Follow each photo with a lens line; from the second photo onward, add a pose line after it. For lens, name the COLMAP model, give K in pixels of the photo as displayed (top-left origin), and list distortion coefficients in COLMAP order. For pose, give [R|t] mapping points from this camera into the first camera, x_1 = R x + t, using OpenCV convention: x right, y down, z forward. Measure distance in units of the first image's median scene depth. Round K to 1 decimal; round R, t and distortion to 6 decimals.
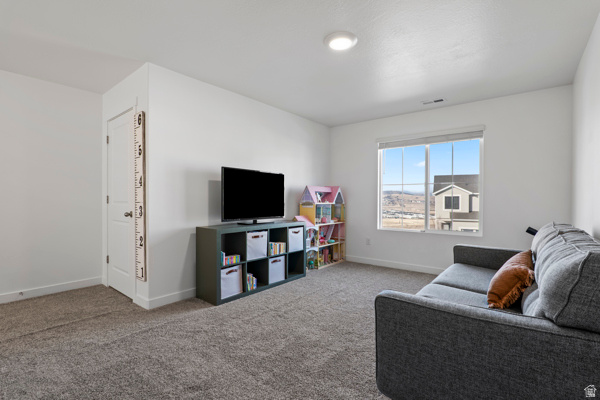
lens RADIAL K [[278.8, 0, 302.2], [0, 278.8, 200.5], [0, 0, 1]] dist [-0.018037, 0.004226]
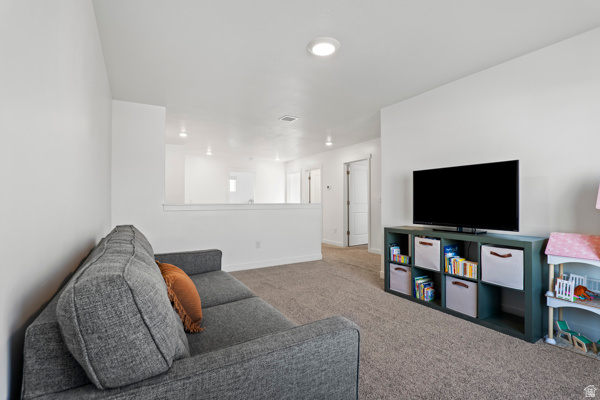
lens RADIAL K [[278.8, 0, 301.9], [0, 278.8, 201.8], [0, 0, 1]] dist [-0.018037, 0.004226]
pose [[-0.339481, -0.010258, -0.940557, 0.802337], [-0.003548, 0.999947, -0.009625, 0.005955], [0.940606, 0.000070, -0.339499, 0.912844]]
